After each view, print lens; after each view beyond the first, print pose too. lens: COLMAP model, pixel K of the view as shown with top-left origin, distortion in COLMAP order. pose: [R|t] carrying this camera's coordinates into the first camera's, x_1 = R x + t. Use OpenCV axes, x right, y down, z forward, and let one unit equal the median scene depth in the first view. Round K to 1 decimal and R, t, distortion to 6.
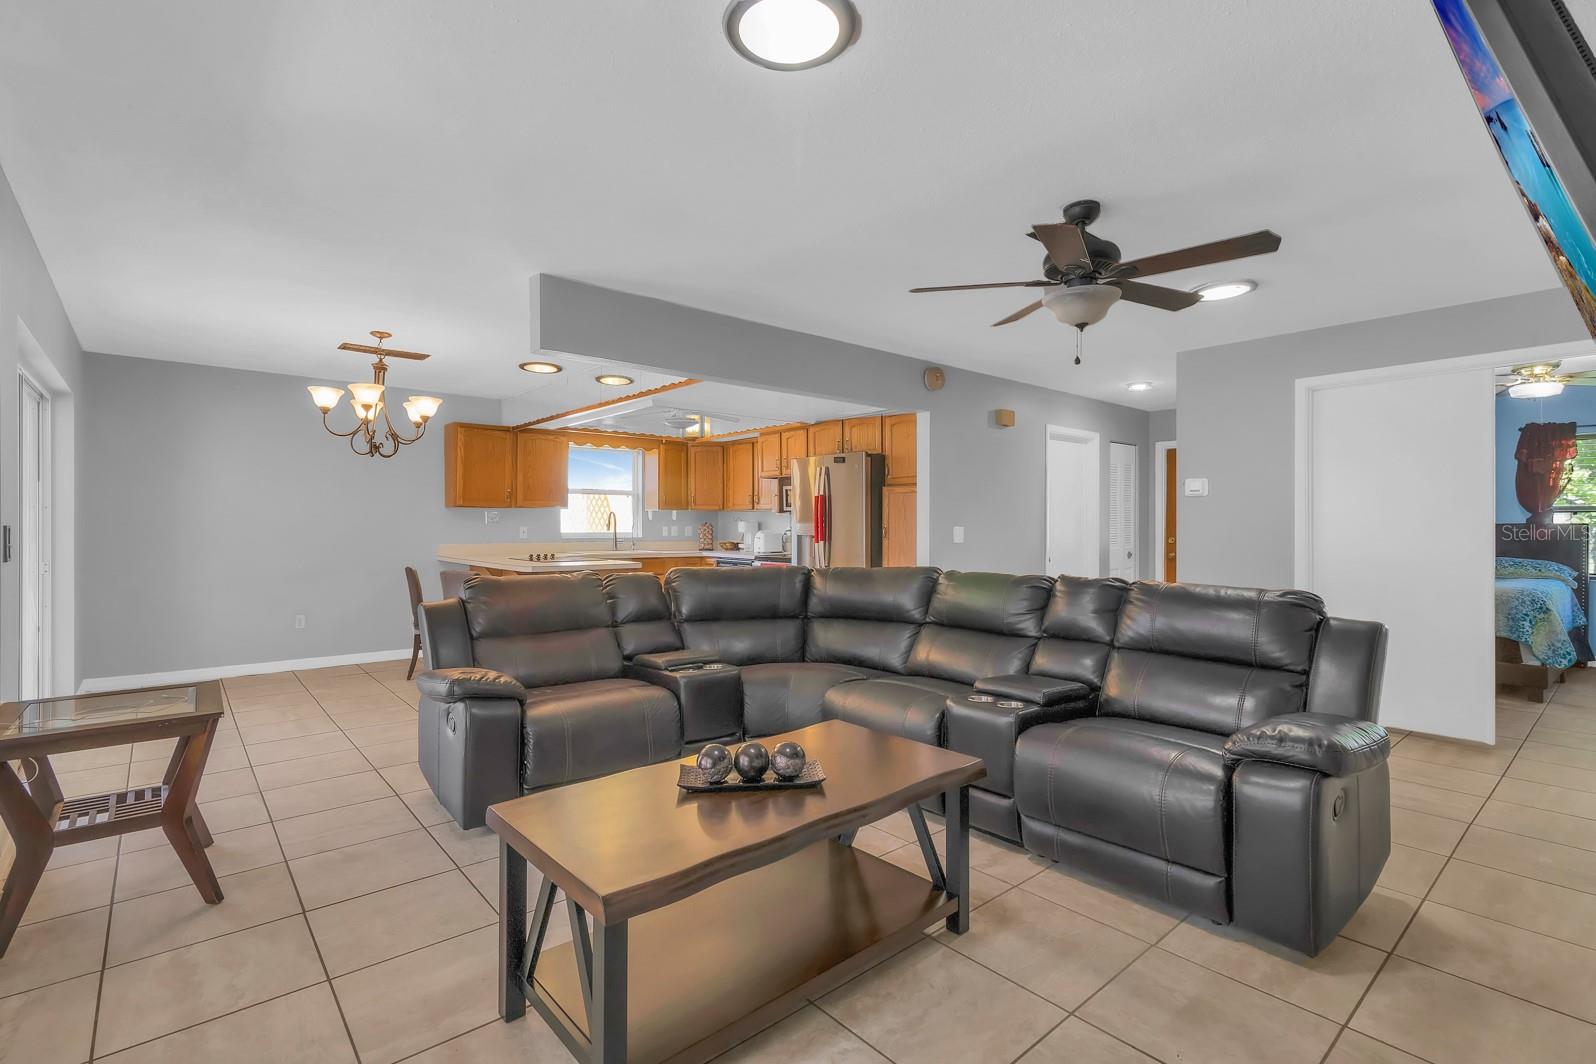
lens RADIAL K [[739.8, 0, 798.0], [0, 739.8, 532.0], [0, 0, 1]] dist [0.000219, 0.000401]
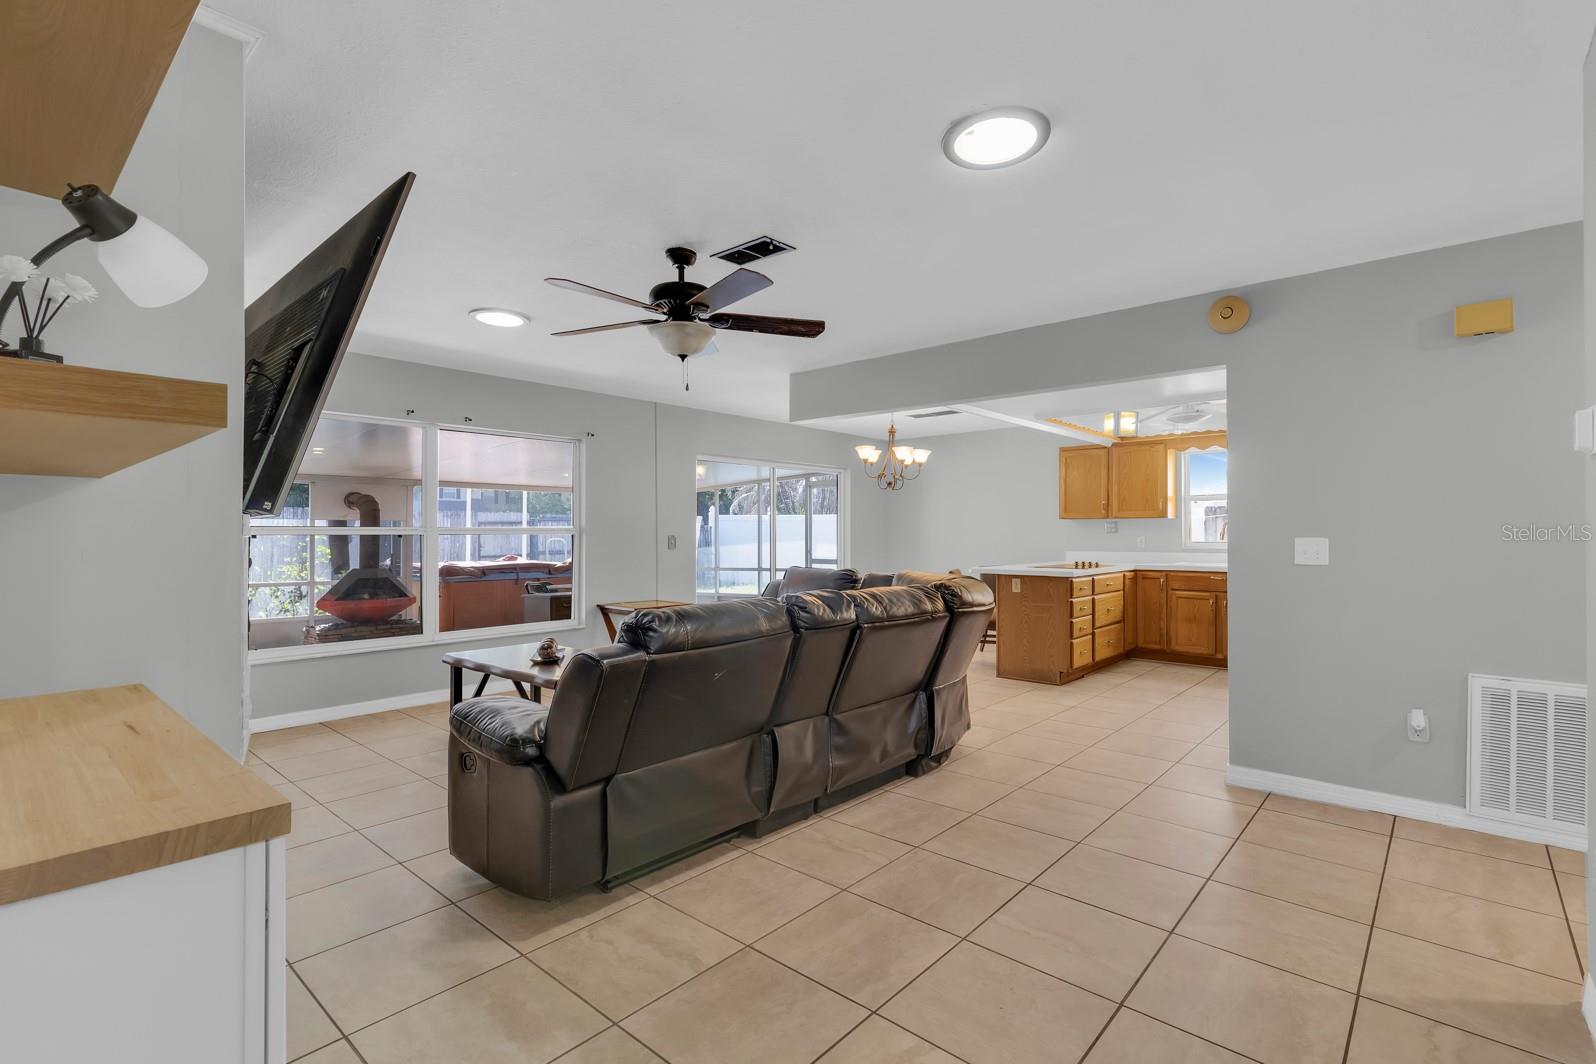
lens RADIAL K [[739.8, 0, 798.0], [0, 739.8, 532.0], [0, 0, 1]] dist [0.000219, 0.000401]
pose [[0.130818, -0.003713, -0.991400, 1.679601], [-0.008666, 0.999950, -0.004888, -0.011755], [0.991369, 0.009231, 0.130779, 1.141926]]
